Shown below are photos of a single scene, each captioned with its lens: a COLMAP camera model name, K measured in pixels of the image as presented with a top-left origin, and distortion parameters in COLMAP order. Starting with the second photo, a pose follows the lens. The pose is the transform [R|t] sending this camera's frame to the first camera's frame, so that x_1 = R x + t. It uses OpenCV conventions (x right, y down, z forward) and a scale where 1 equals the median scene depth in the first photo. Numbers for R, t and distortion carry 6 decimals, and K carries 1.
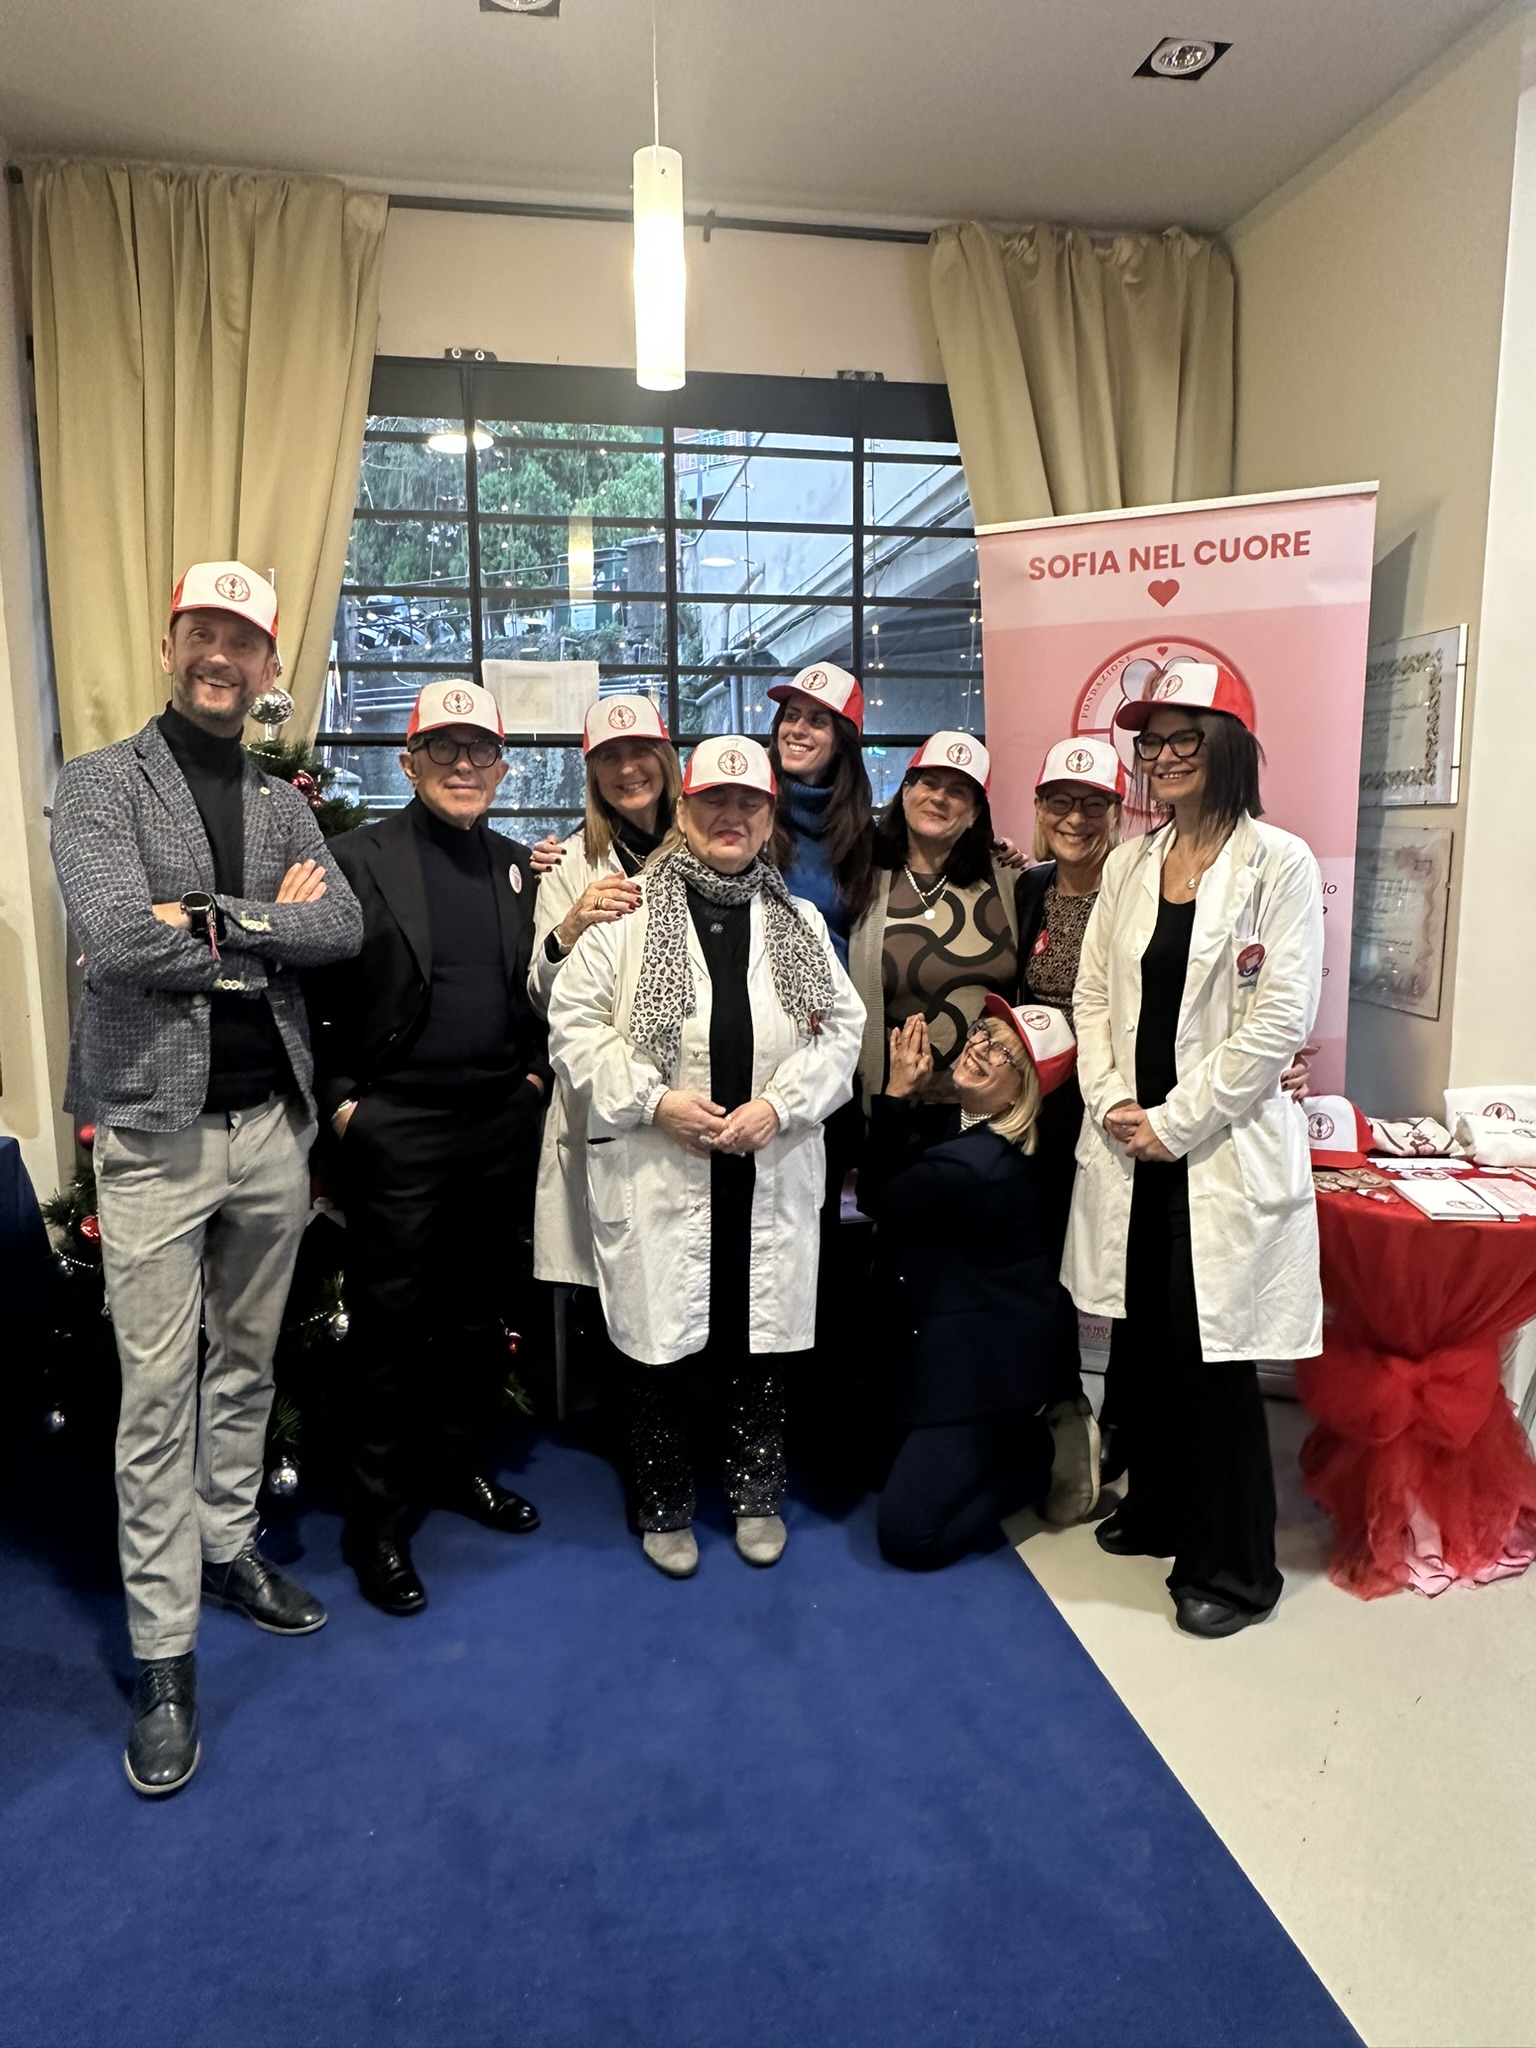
lens RADIAL K [[1328.6, 0, 754.9], [0, 1328.6, 1034.2], [0, 0, 1]] dist [0.002874, -0.002704]
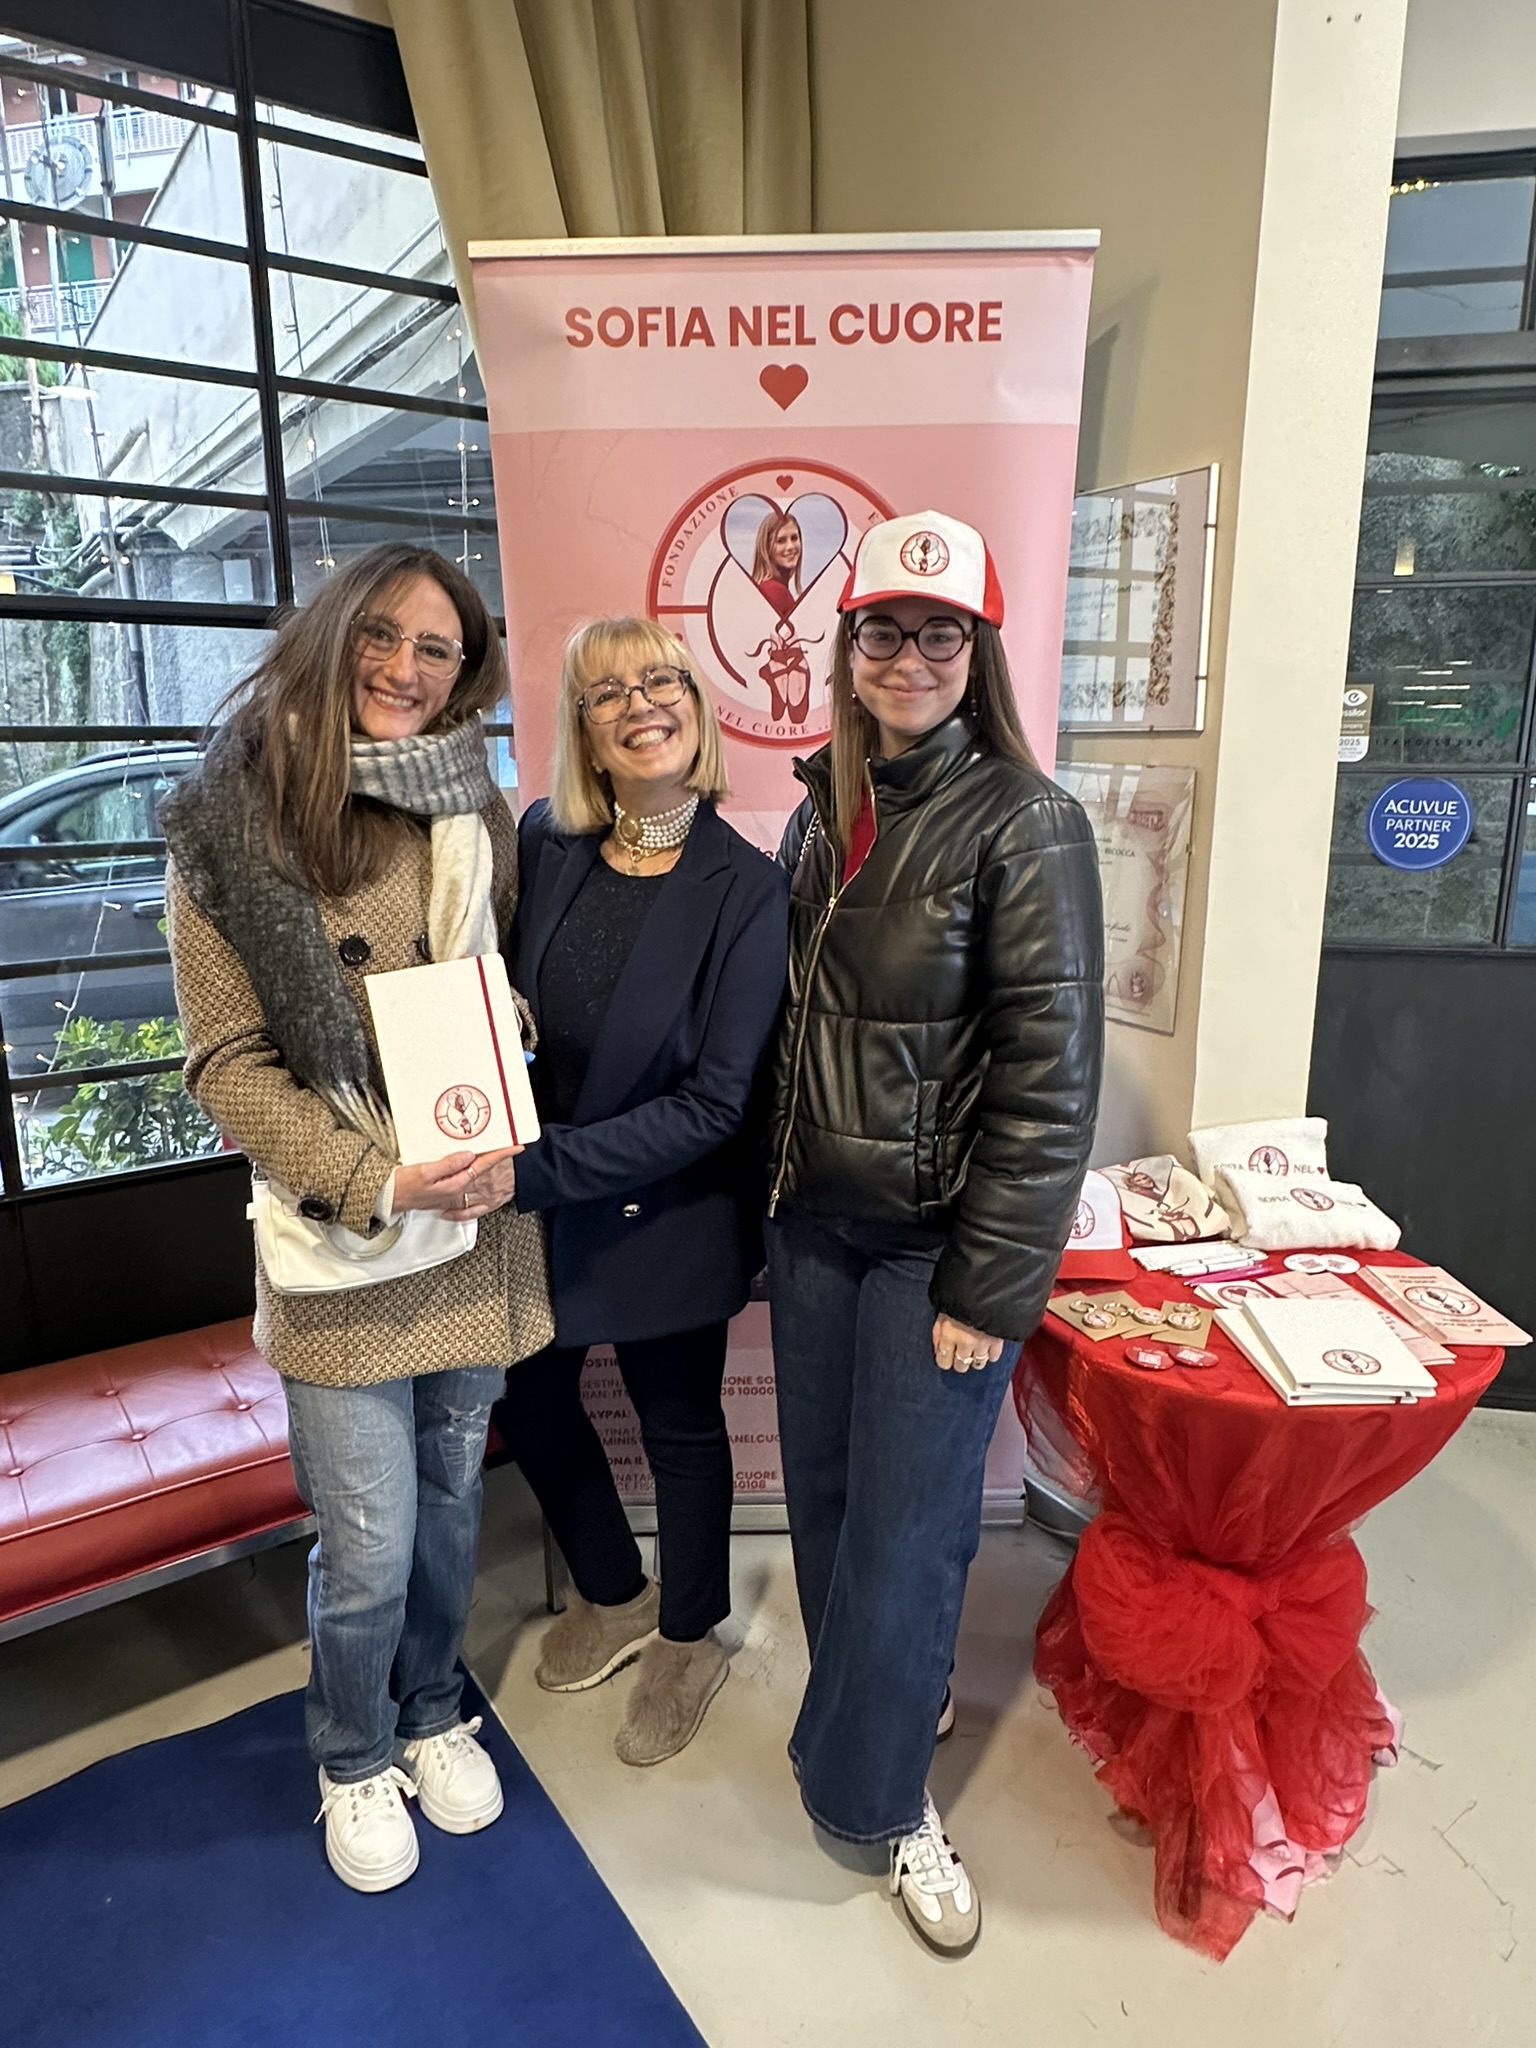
lens RADIAL K [[1271.4, 0, 760.0], [0, 1271.4, 1022.4], [0, 0, 1]] dist [-0.000128, -0.001396]
pose [[0.912553, -0.082110, 0.400630, 0.028799], [0.056794, 0.995589, 0.074681, -0.070774], [-0.404995, -0.045397, 0.913191, 0.399918]]
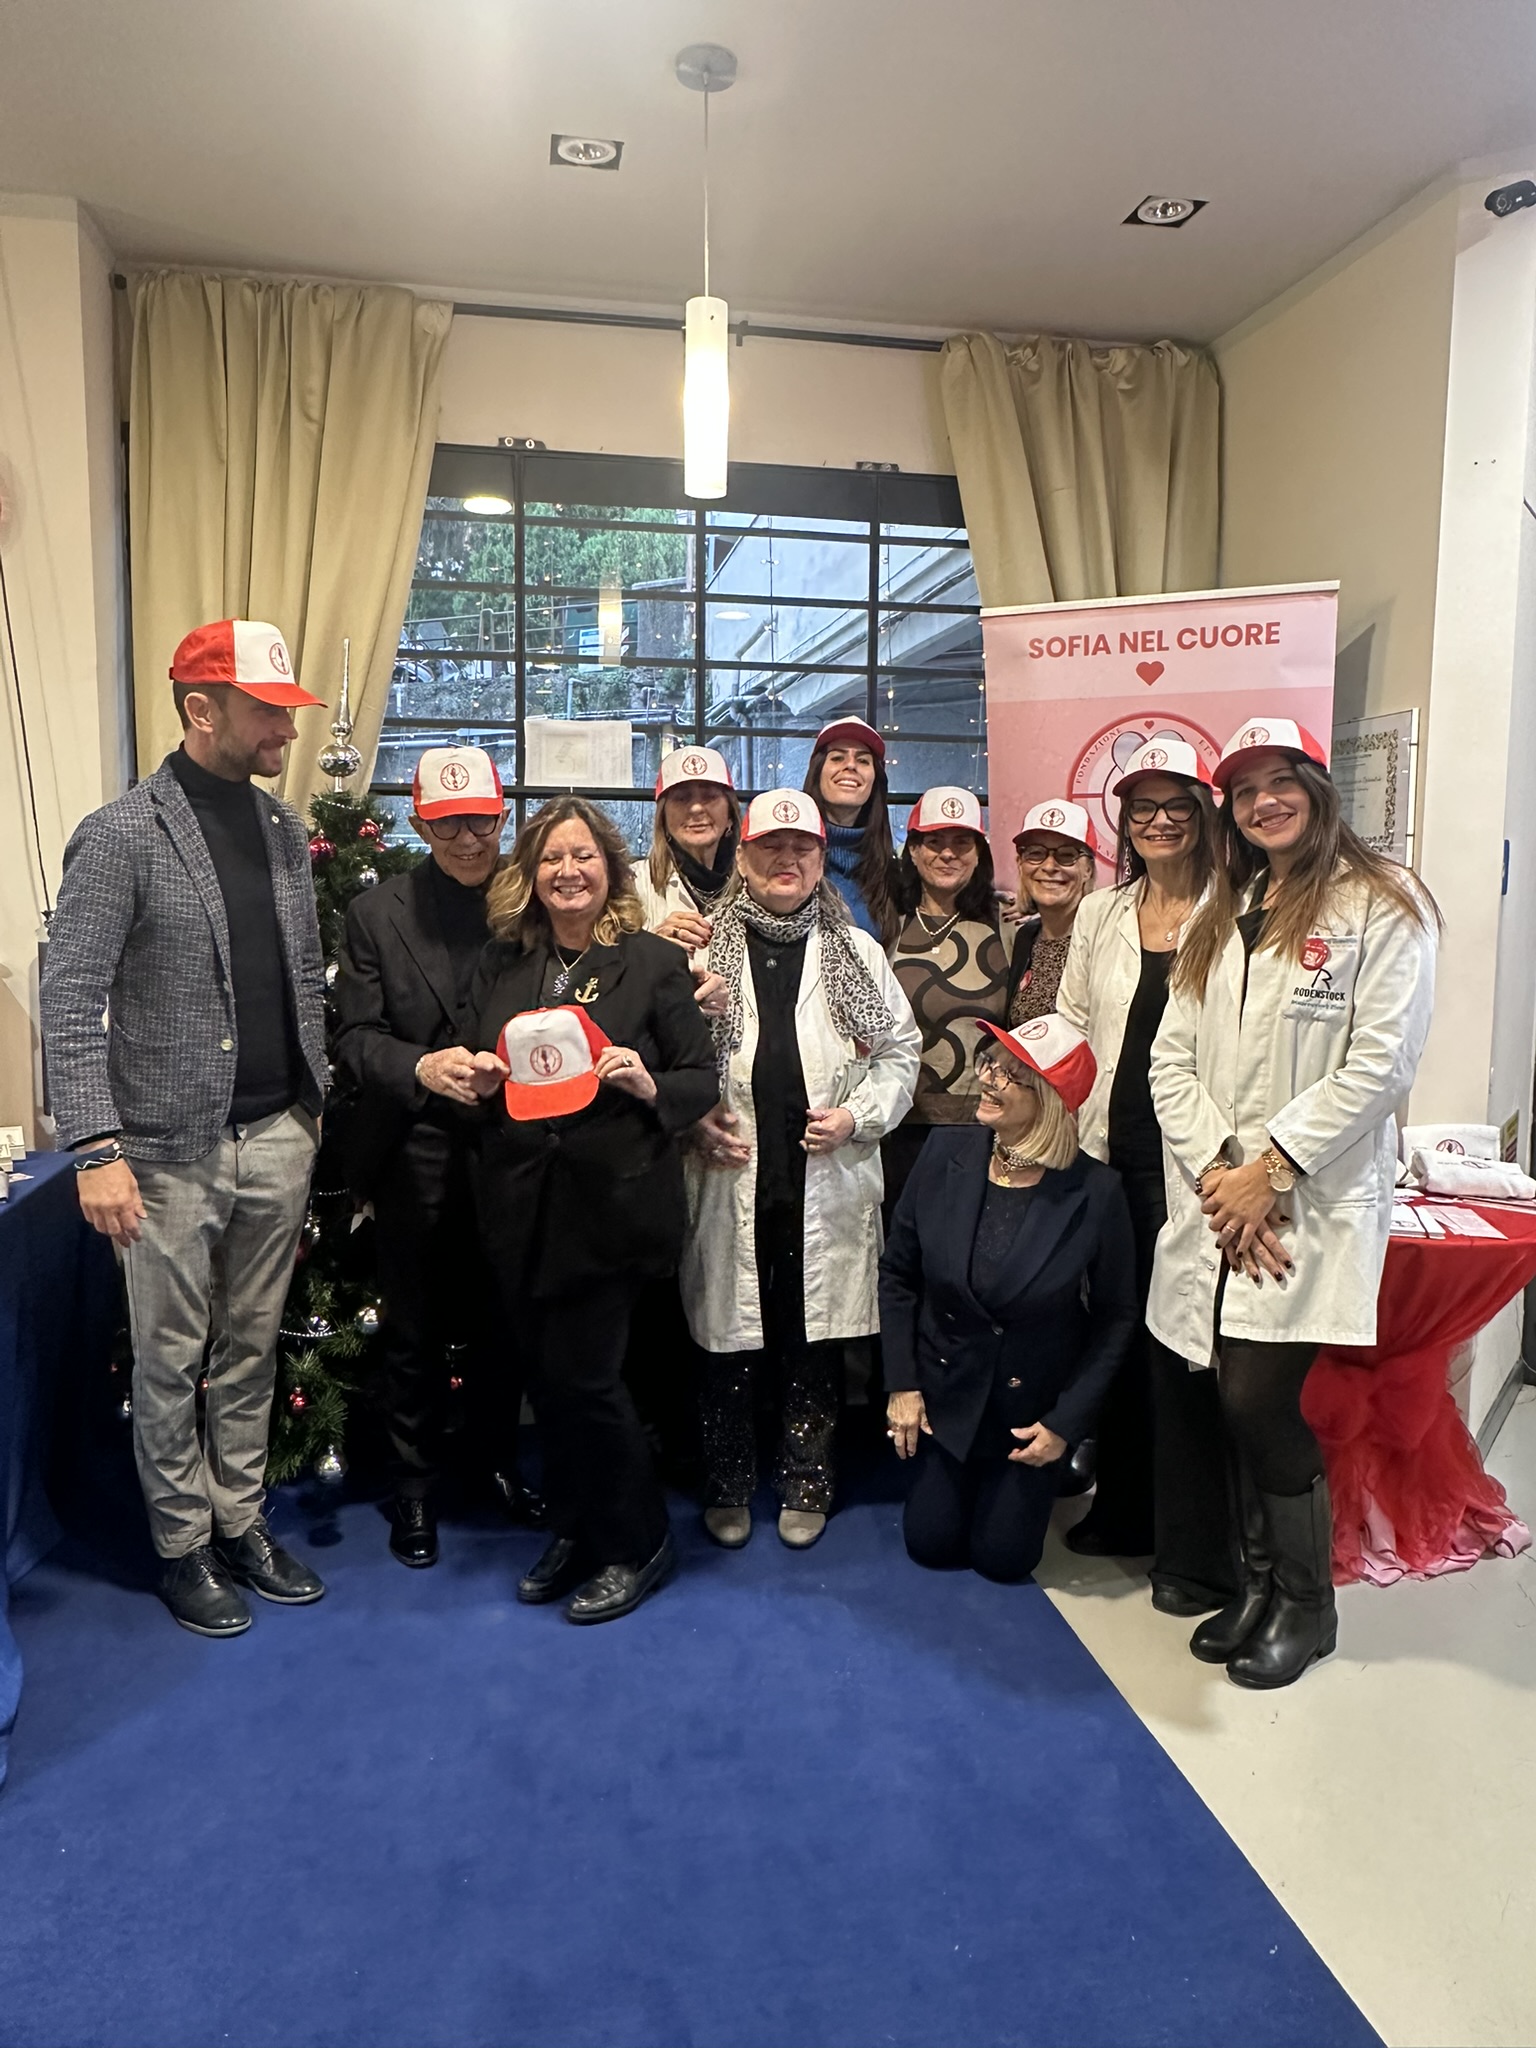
lens RADIAL K [[1388.5, 0, 763.2], [0, 1388.5, 1016.1], [0, 0, 1]] dist [0.000560, 0.001042]
pose [[0.999837, 0.017369, 0.004983, -0.013274], [-0.017092, 0.998552, -0.051003, 0.015288], [-0.005861, 0.050909, 0.998686, -0.122699]]
